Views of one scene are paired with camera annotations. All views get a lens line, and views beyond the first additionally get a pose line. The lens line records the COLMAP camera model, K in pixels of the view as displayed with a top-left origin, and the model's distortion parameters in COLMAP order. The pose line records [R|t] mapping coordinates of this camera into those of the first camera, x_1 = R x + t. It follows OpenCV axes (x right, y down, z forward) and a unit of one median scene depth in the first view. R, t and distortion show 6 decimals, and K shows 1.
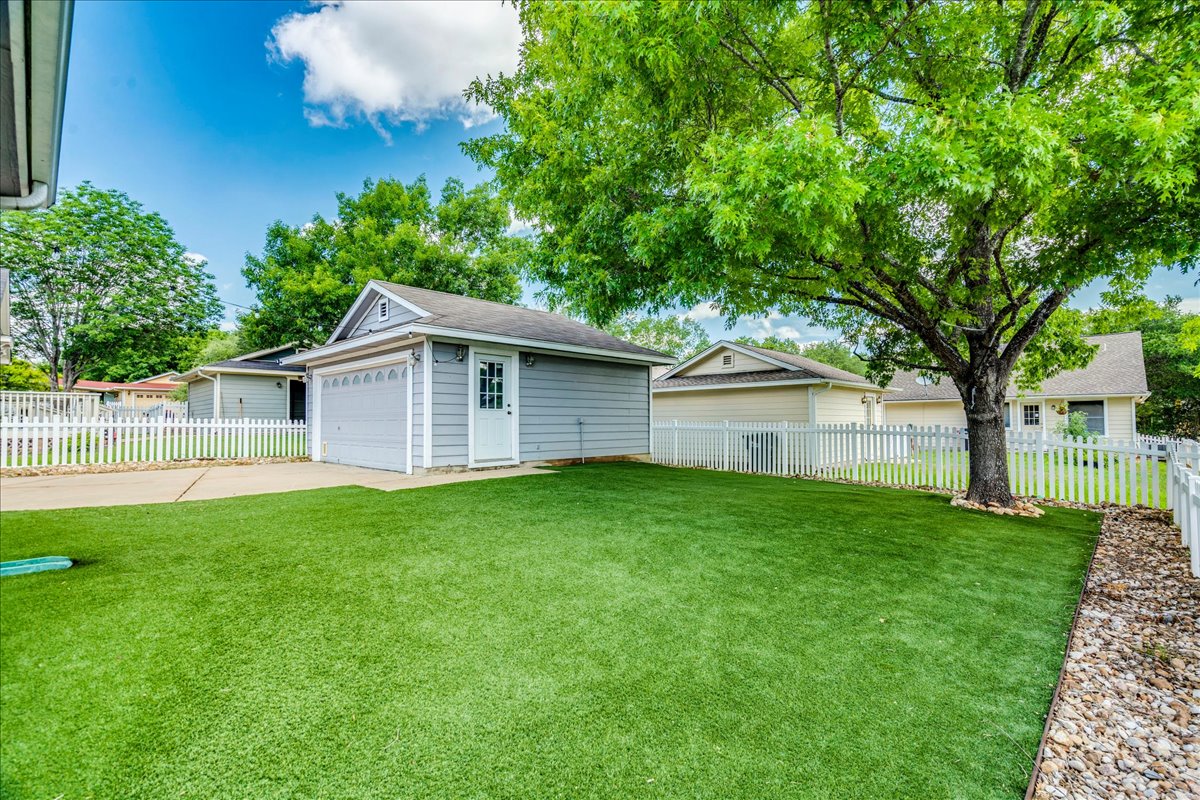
lens RADIAL K [[549.8, 0, 603.6], [0, 549.8, 408.8], [0, 0, 1]] dist [-0.010184, 0.000638]
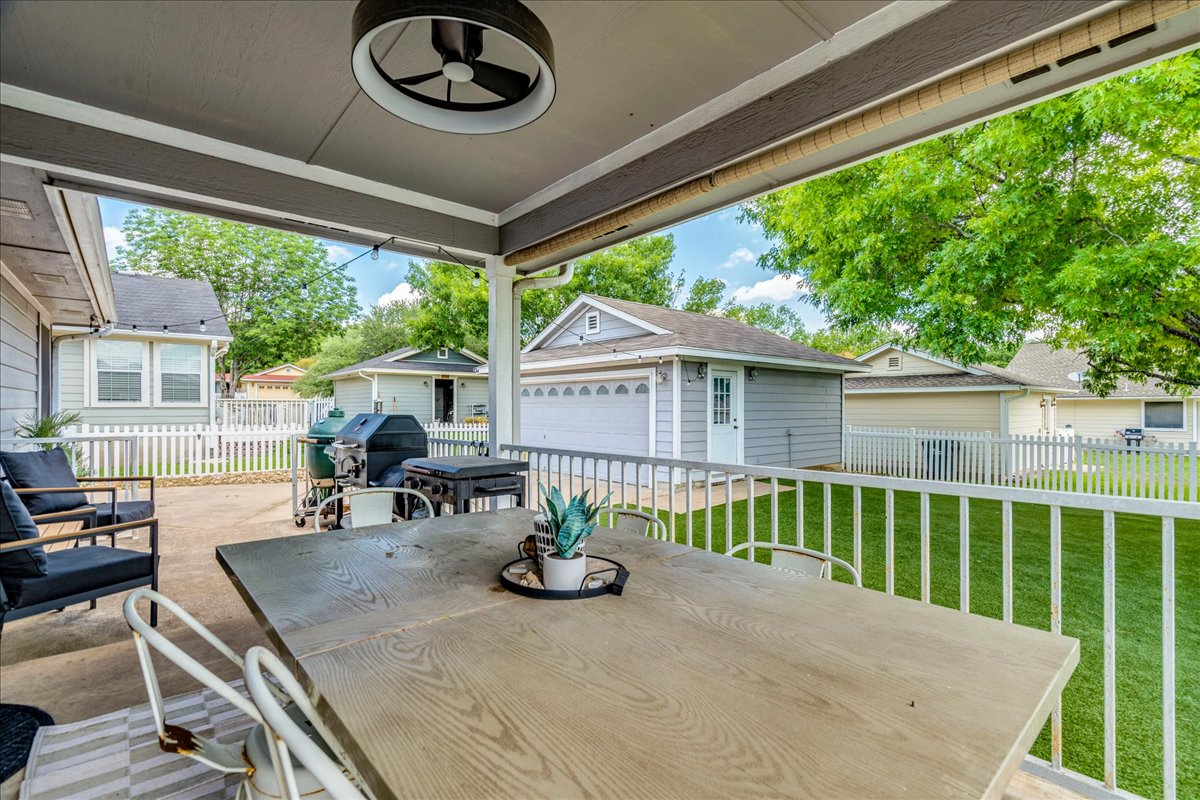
lens RADIAL K [[549.8, 0, 602.8], [0, 549.8, 401.9], [0, 0, 1]] dist [-0.010184, 0.000638]
pose [[0.995391, 0.002661, -0.095860, -0.263472], [-0.000996, 0.999848, 0.017406, -0.047025], [0.095892, -0.017231, 0.995243, -0.022316]]
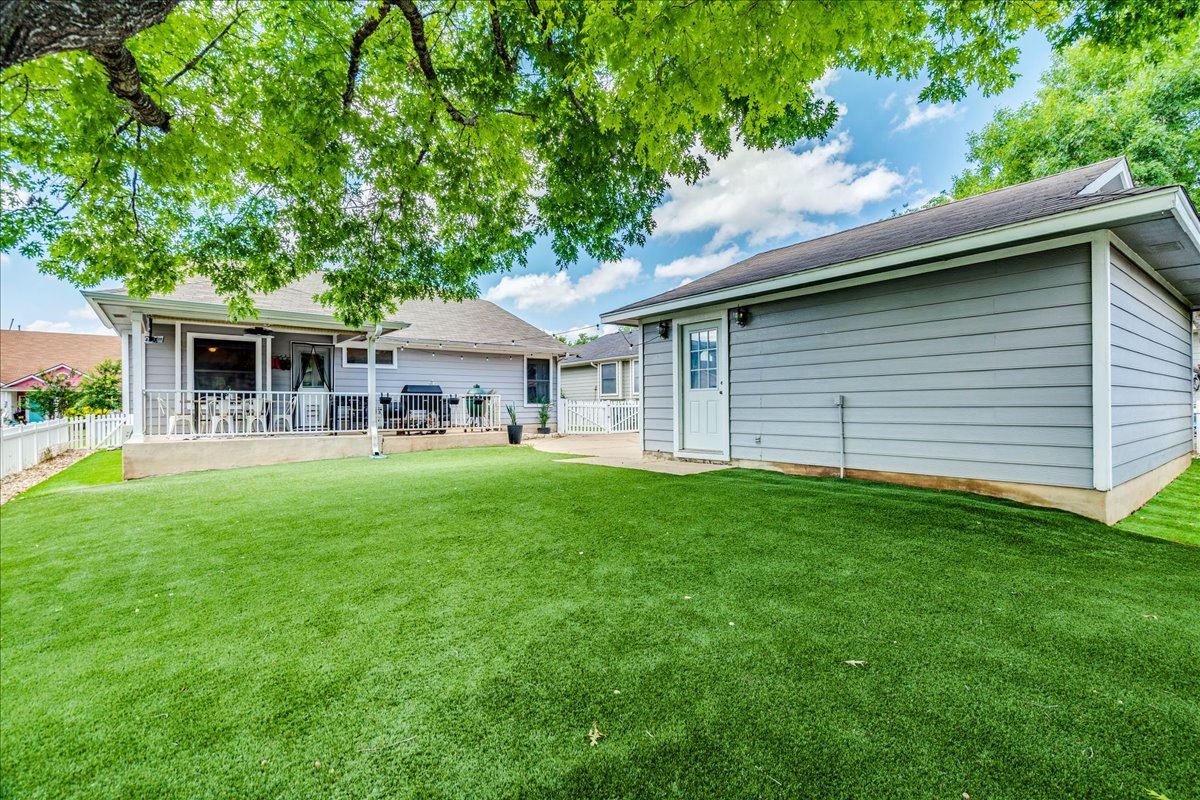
lens RADIAL K [[549.8, 0, 597.0], [0, 549.8, 403.1], [0, 0, 1]] dist [-0.010184, 0.000638]
pose [[-0.140231, -0.001568, -0.990118, 0.503861], [0.032933, 0.999438, -0.006247, 0.017812], [0.989571, -0.033484, -0.140100, 0.774895]]
